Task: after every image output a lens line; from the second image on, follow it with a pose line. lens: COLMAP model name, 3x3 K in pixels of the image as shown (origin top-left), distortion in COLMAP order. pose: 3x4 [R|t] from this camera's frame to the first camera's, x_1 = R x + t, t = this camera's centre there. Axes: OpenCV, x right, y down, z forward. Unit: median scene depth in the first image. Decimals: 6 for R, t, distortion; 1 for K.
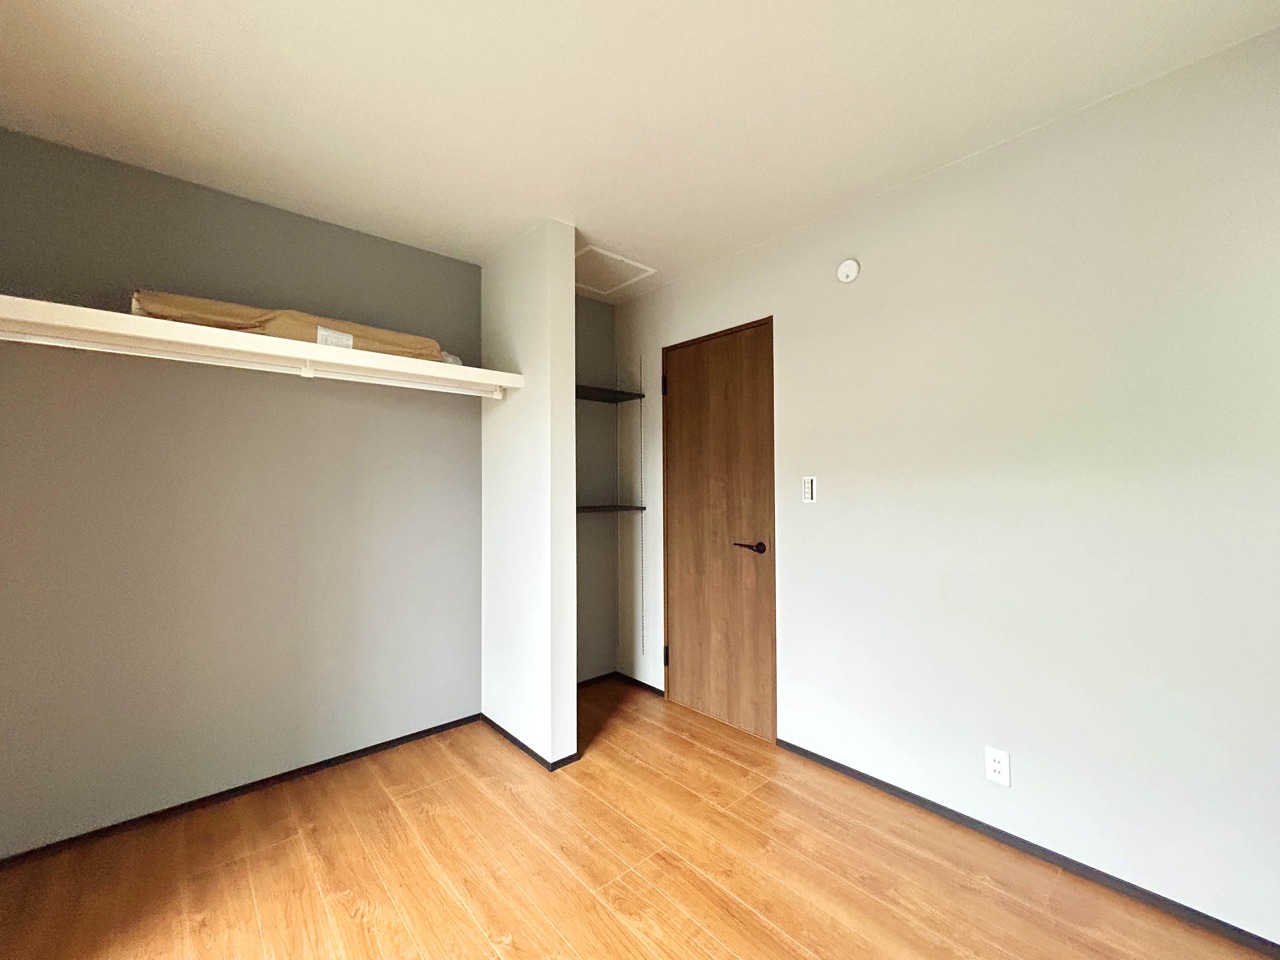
lens RADIAL K [[516.2, 0, 643.2], [0, 516.2, 480.7], [0, 0, 1]] dist [0.000134, 0.000164]
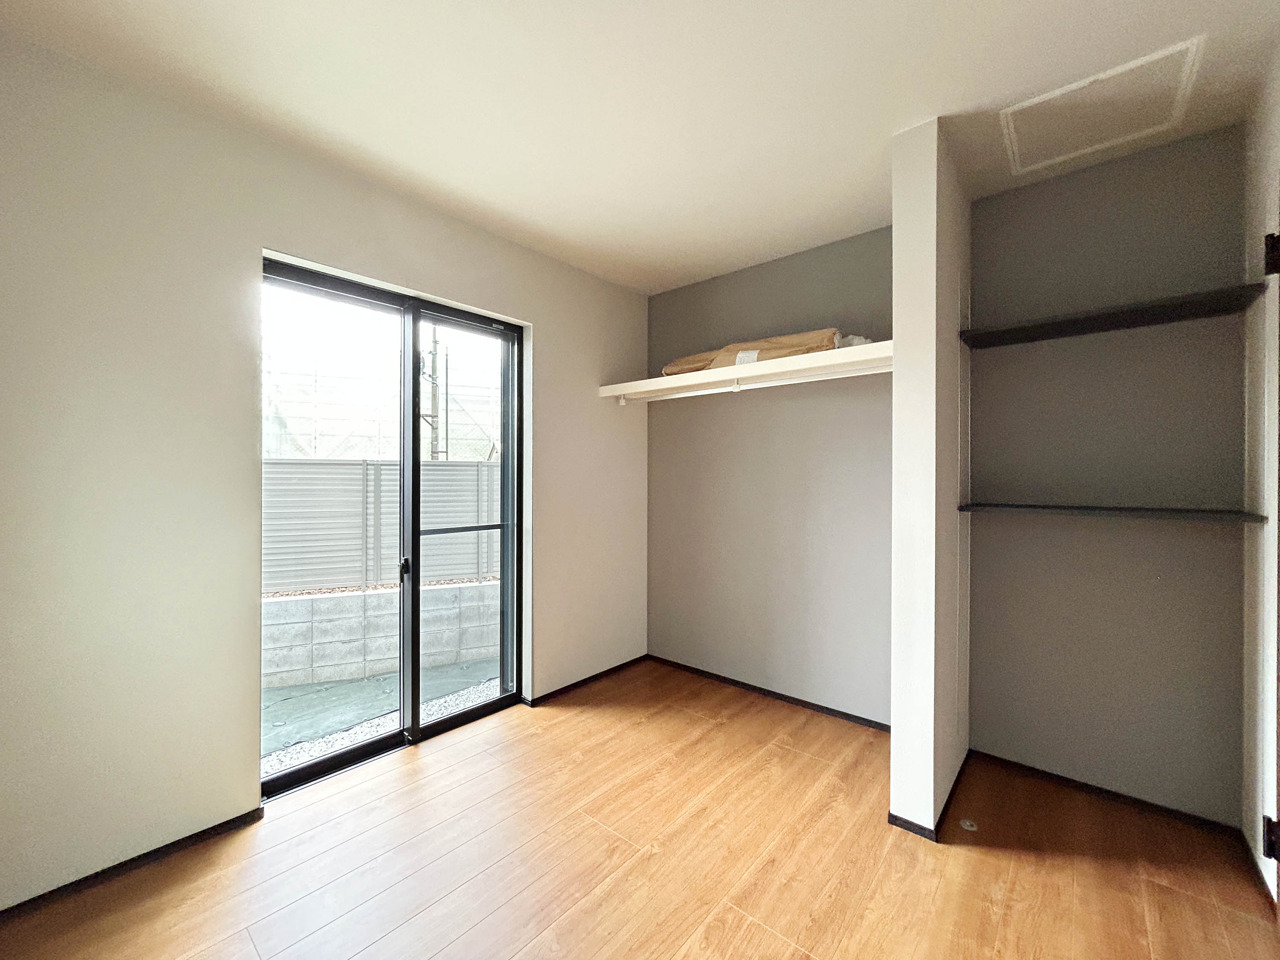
lens RADIAL K [[514.4, 0, 637.4], [0, 514.4, 477.7], [0, 0, 1]] dist [-0.003625, -0.000416]
pose [[0.130715, 0.007552, -0.991391, 0.636254], [0.011403, 0.999893, 0.009120, 0.007364], [0.991354, -0.012497, 0.130615, 0.569413]]
